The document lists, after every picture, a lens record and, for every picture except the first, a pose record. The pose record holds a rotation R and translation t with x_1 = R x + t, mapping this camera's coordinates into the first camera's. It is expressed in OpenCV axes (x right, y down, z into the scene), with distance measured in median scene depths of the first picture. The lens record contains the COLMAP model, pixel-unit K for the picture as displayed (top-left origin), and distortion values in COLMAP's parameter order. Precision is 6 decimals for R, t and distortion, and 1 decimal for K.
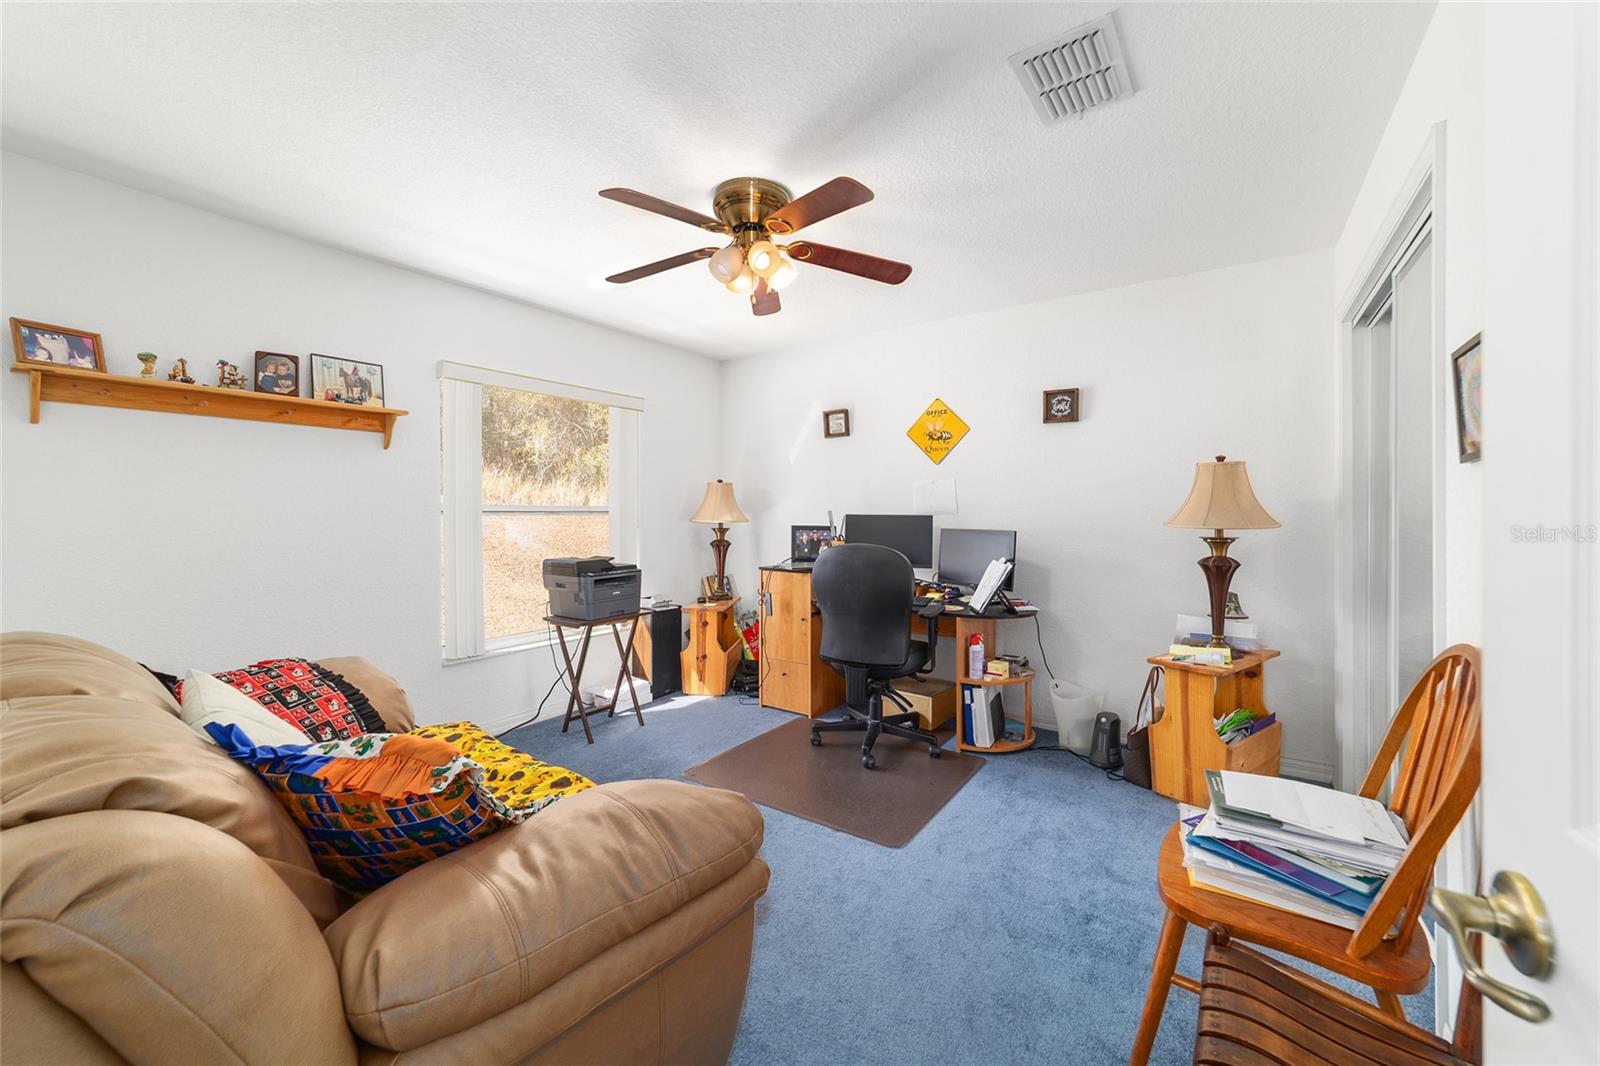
lens RADIAL K [[614.4, 0, 800.0], [0, 614.4, 533.0], [0, 0, 1]] dist [-0.013562, 0.000223]
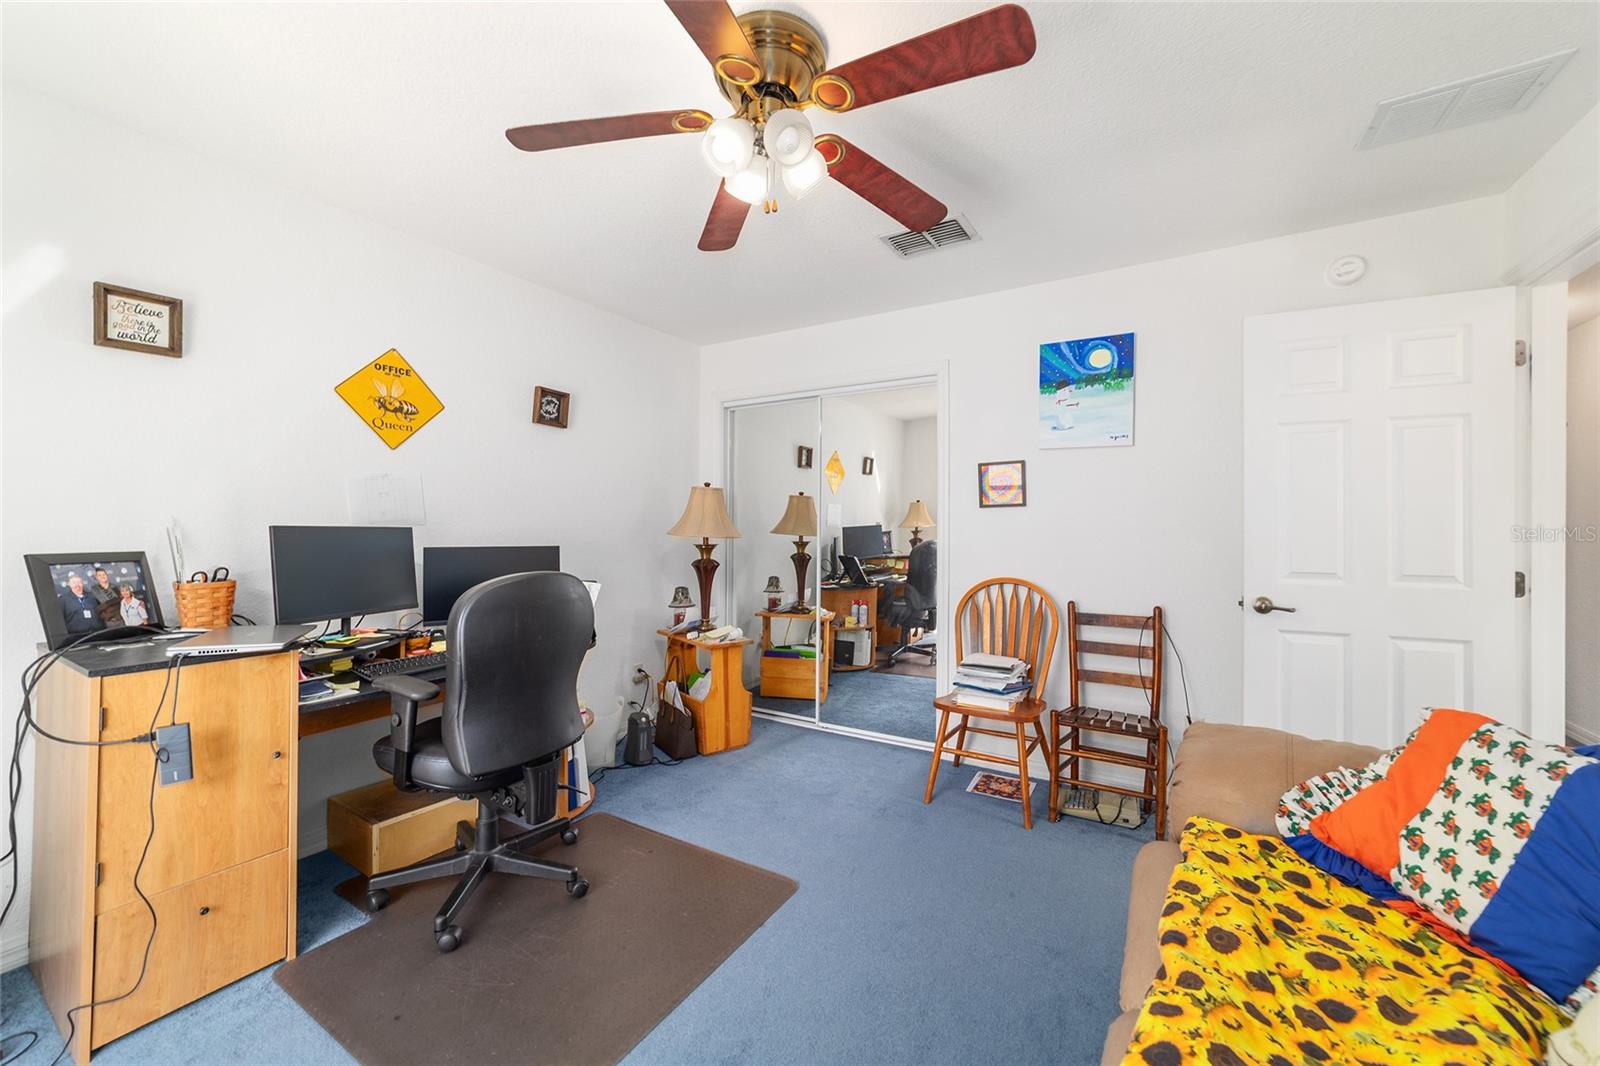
lens RADIAL K [[629.1, 0, 806.8], [0, 629.1, 526.8], [0, 0, 1]] dist [0.000662, 0.000053]
pose [[-0.070581, 0.004514, 0.997496, -0.531310], [0.032140, 0.999481, -0.002249, -0.015630], [-0.996988, 0.031900, -0.070689, 0.688193]]
